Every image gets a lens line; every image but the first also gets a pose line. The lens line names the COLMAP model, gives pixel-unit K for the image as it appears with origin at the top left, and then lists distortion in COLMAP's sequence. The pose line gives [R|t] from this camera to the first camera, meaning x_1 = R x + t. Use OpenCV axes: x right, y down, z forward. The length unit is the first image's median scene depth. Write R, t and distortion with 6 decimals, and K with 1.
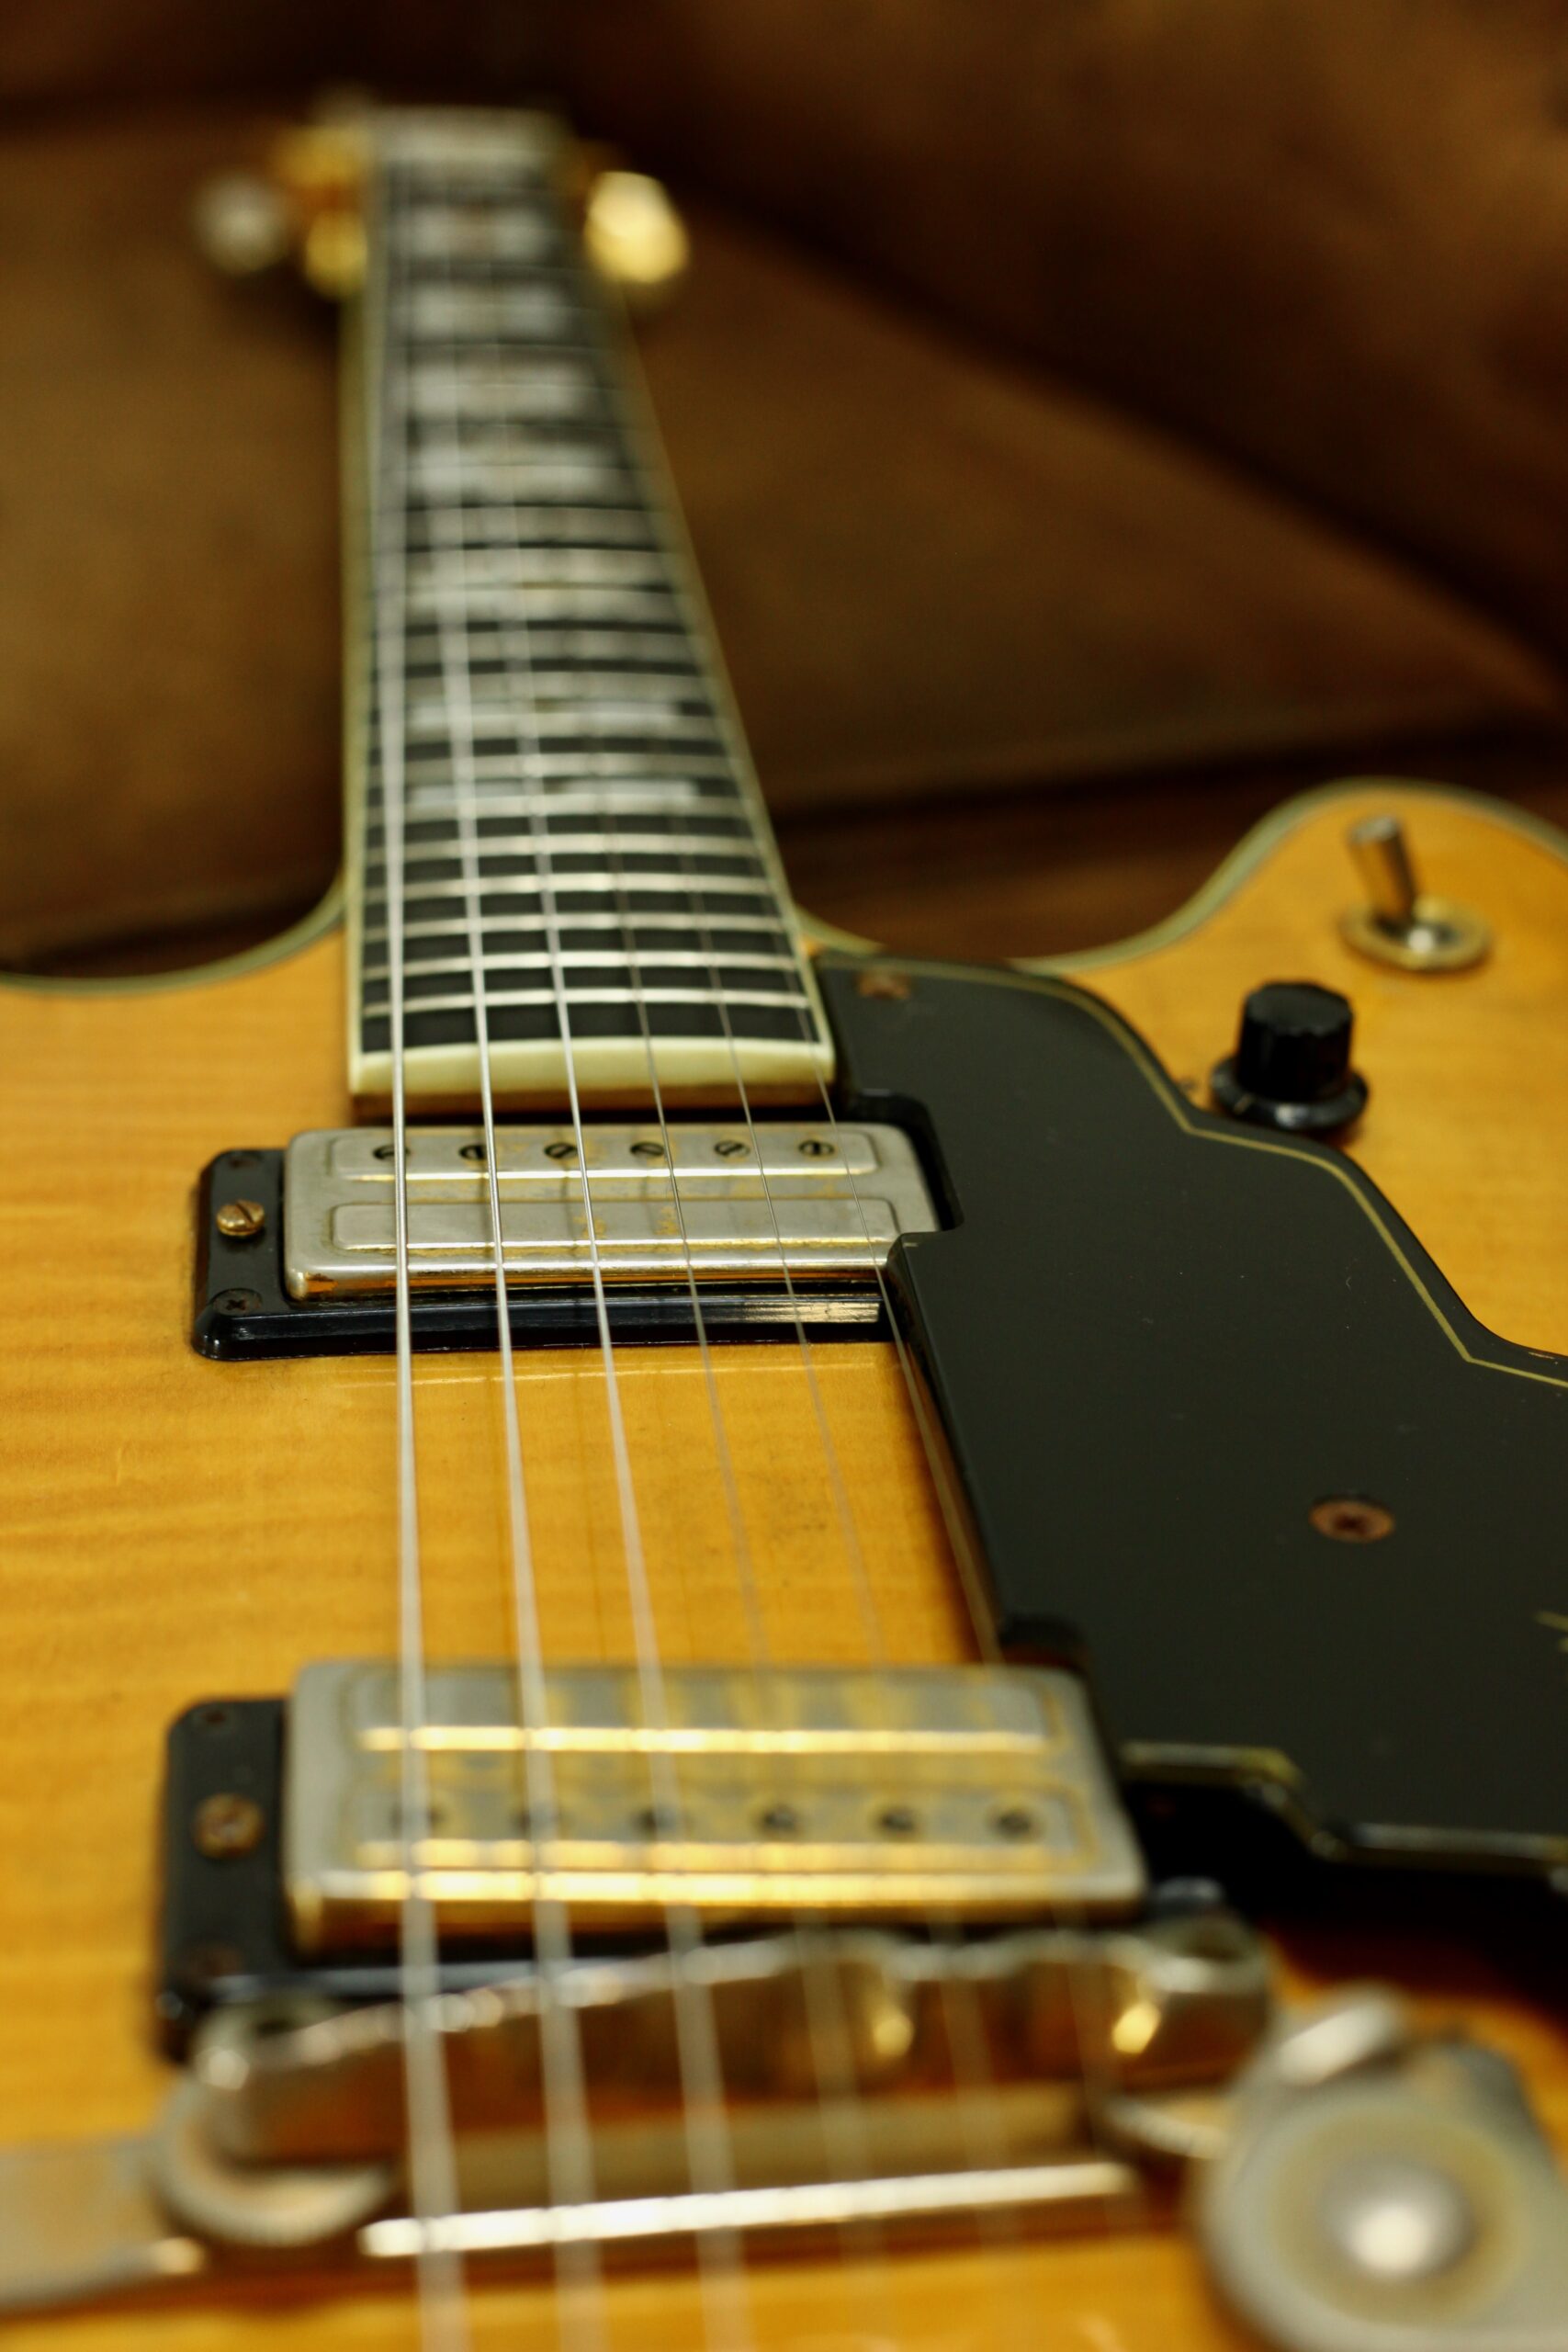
lens RADIAL K [[3790.9, 0, 768.4], [0, 3790.9, 1178.3], [0, 0, 1]] dist [-0.120998, 0.000000]
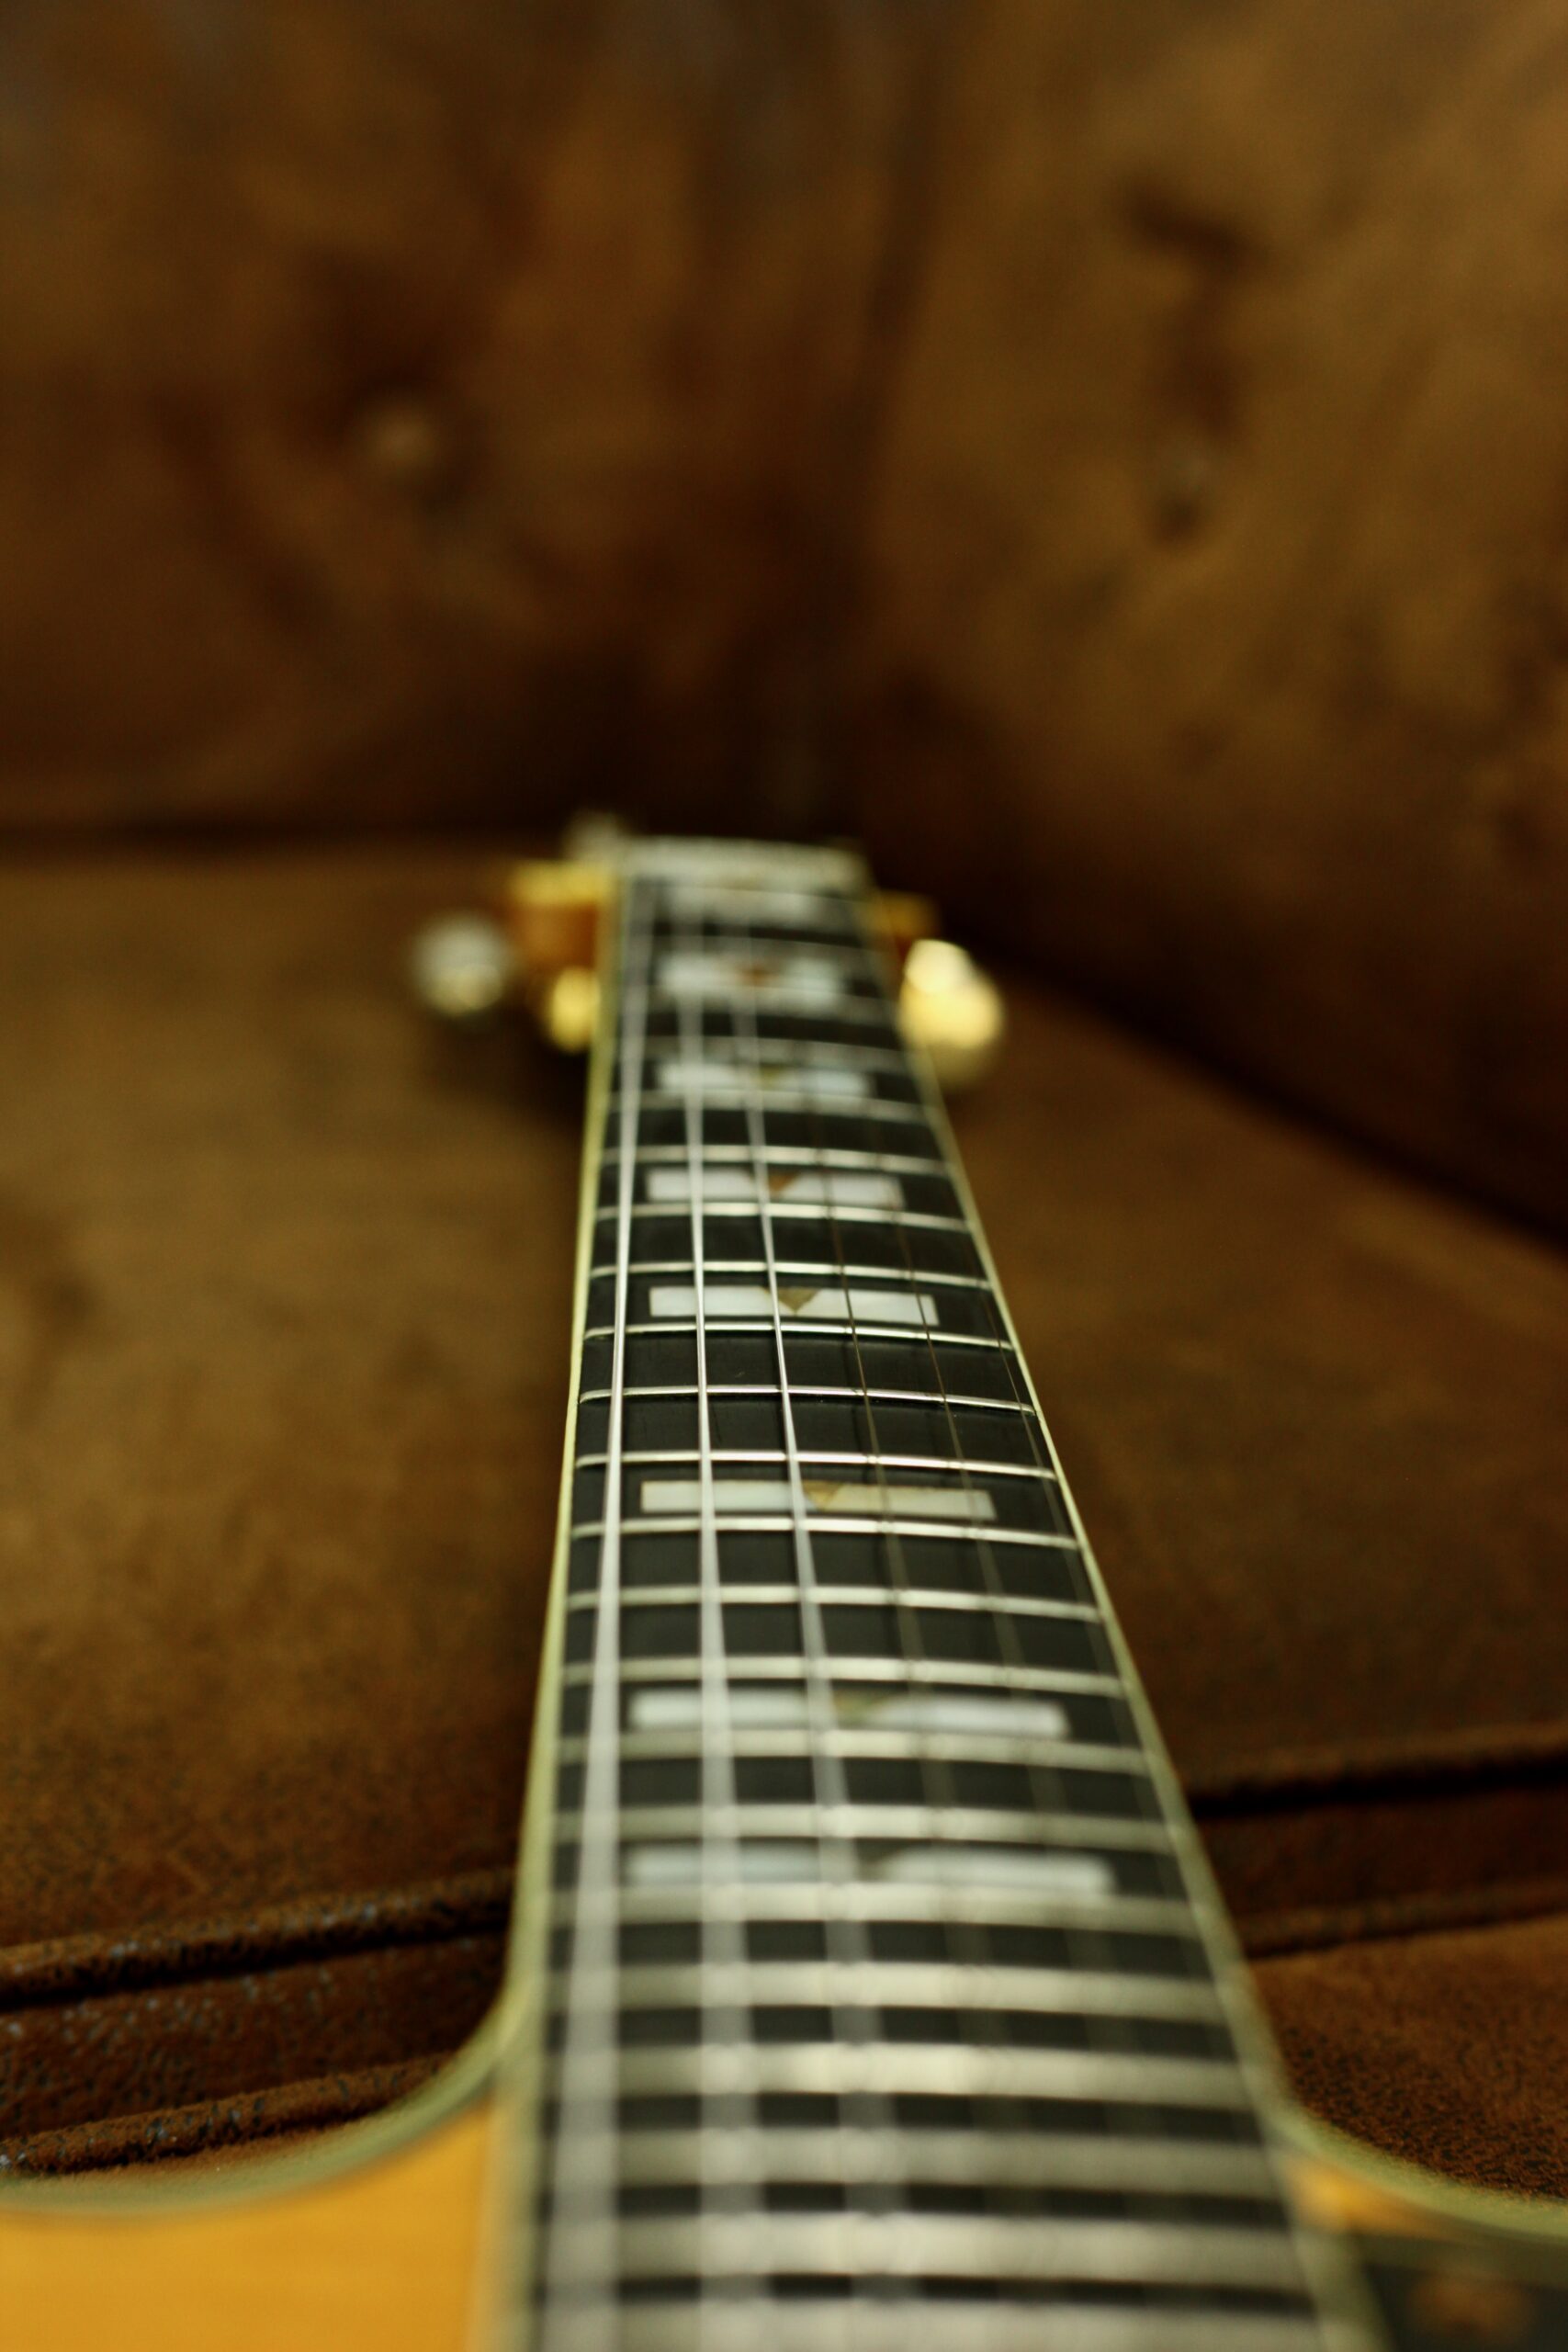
lens RADIAL K [[3790.9, 0, 793.6], [0, 3790.9, 1173.0], [0, 0, 1]] dist [-0.120998, 0.000000]
pose [[0.997585, 0.040109, -0.056712, -0.044326], [-0.051004, 0.977210, -0.206056, -0.096839], [0.047154, 0.208451, 0.976895, 0.449957]]
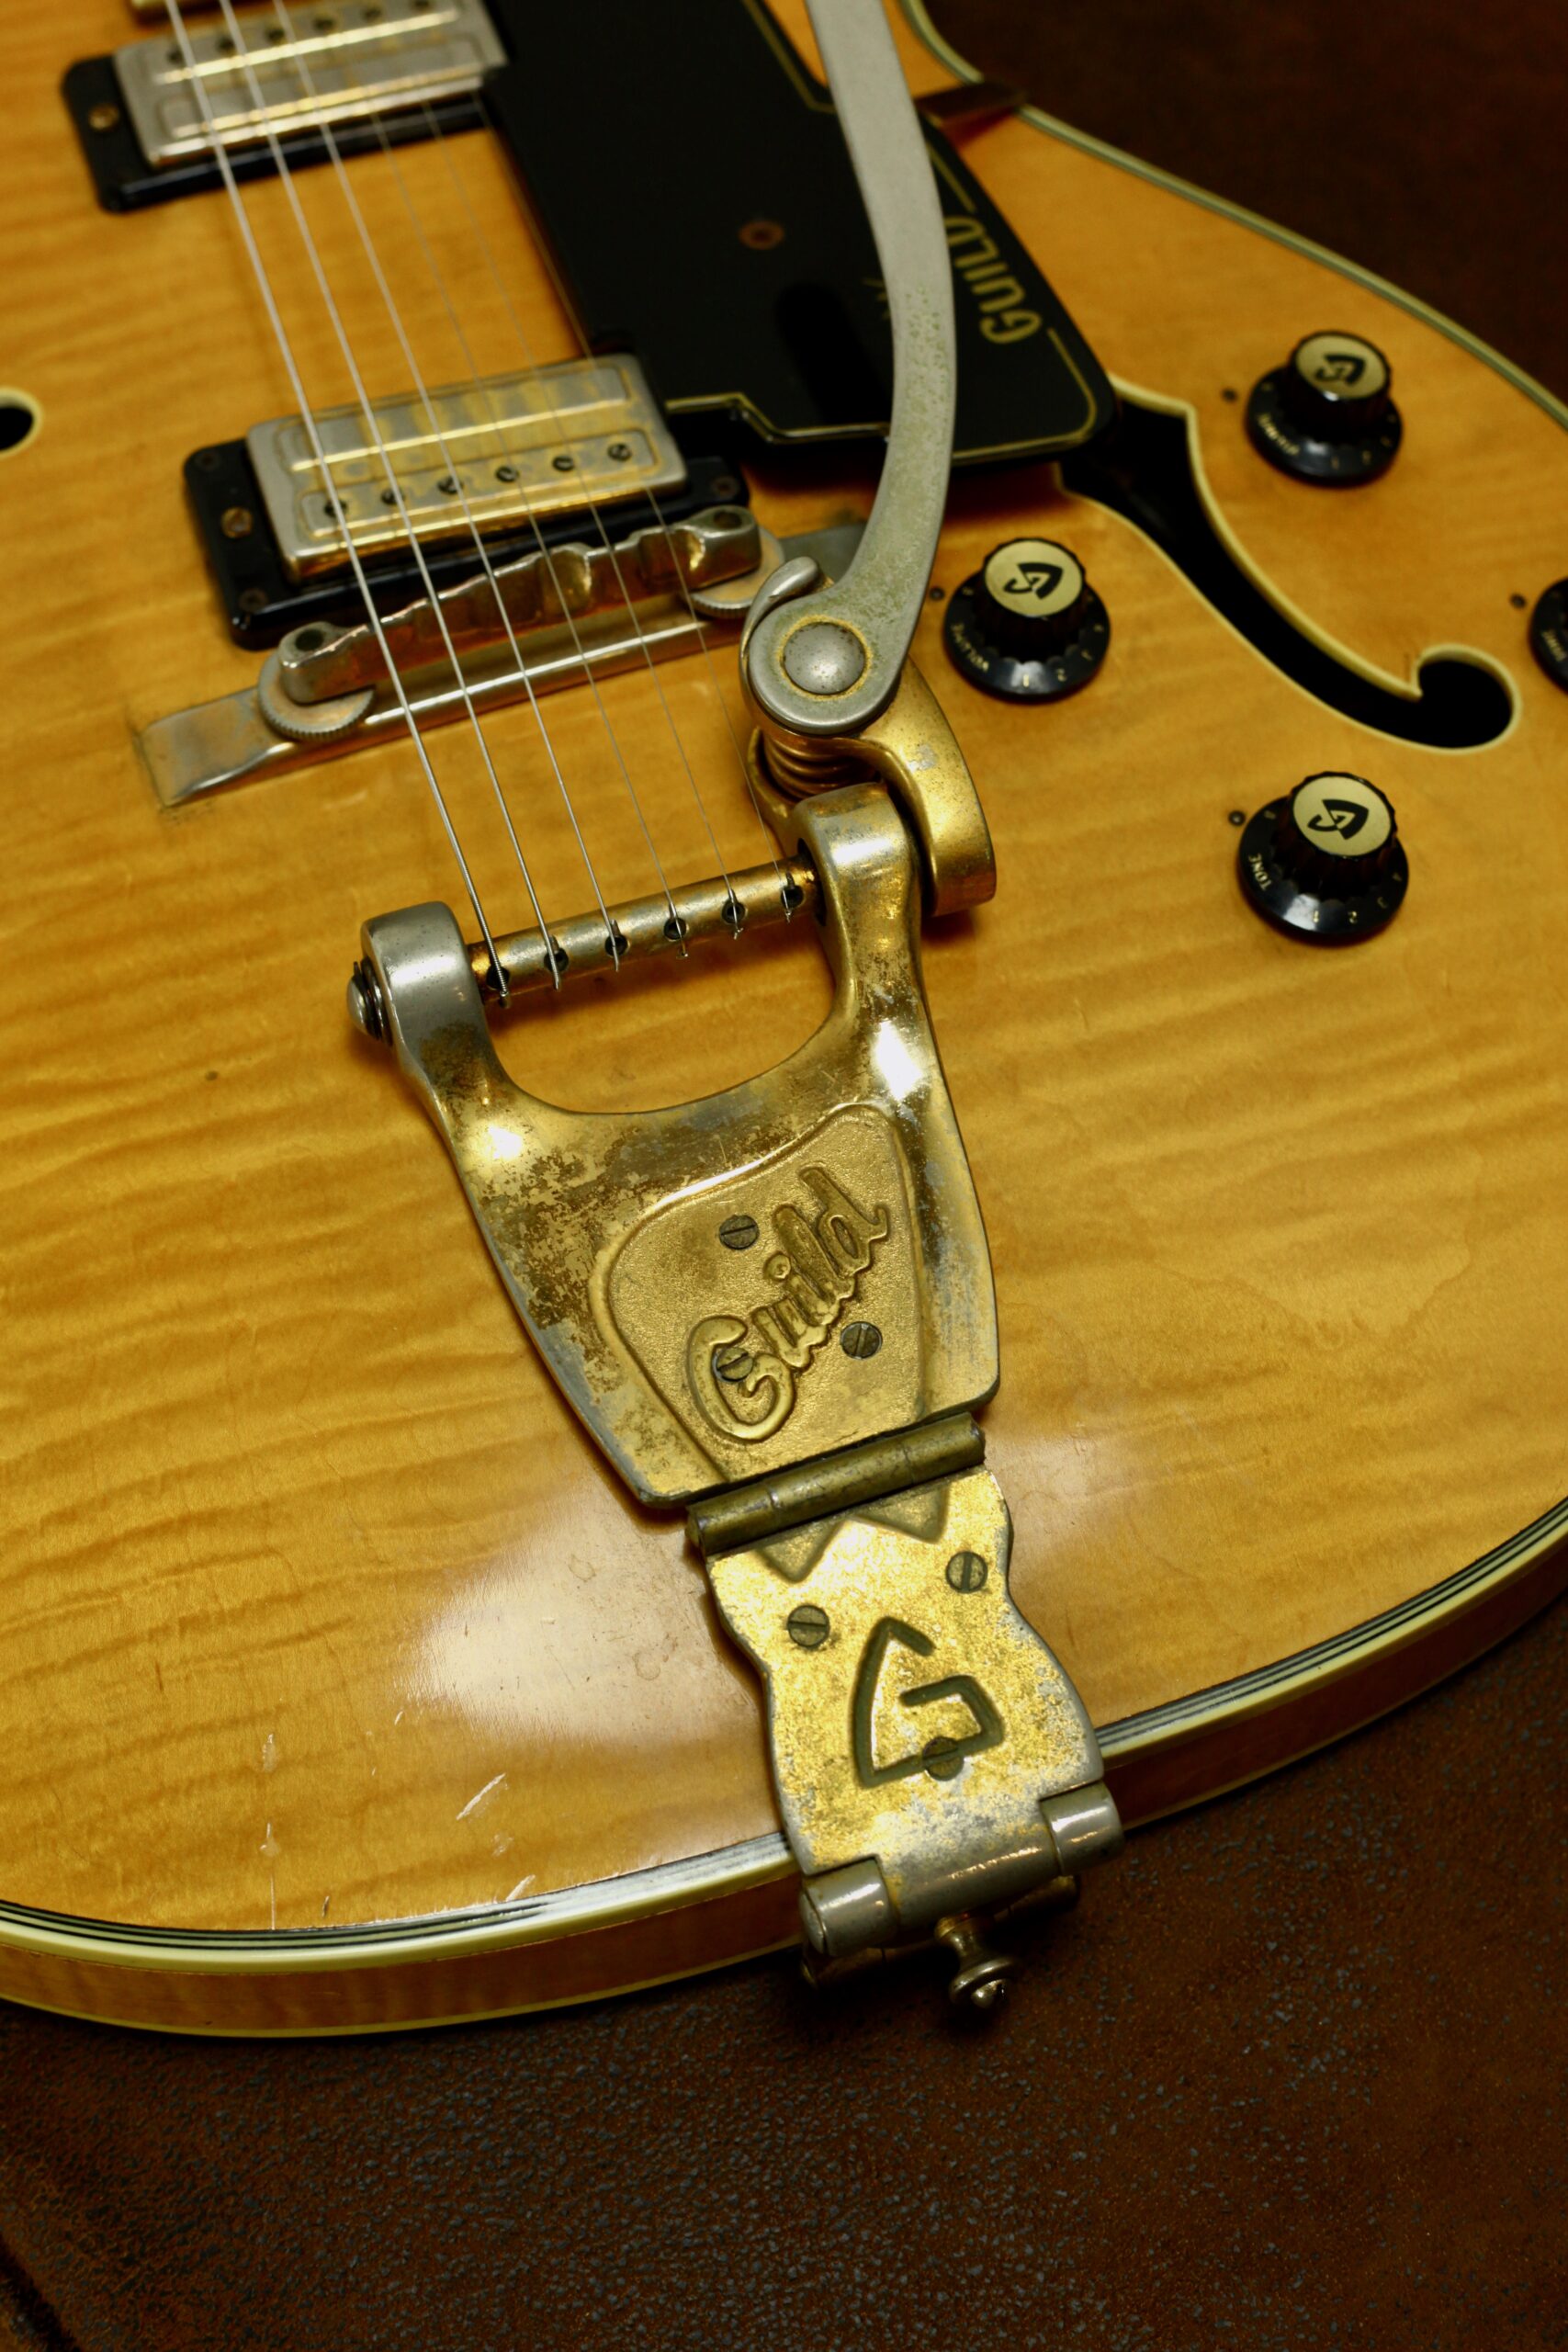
lens RADIAL K [[3790.9, 0, 788.6], [0, 3790.9, 1190.9], [0, 0, 1]] dist [-0.120998, 0.000000]
pose [[0.976626, -0.197664, 0.084441, -0.069350], [0.127489, 0.848977, 0.512820, -0.373853], [-0.173055, -0.490068, 0.854333, -0.681761]]
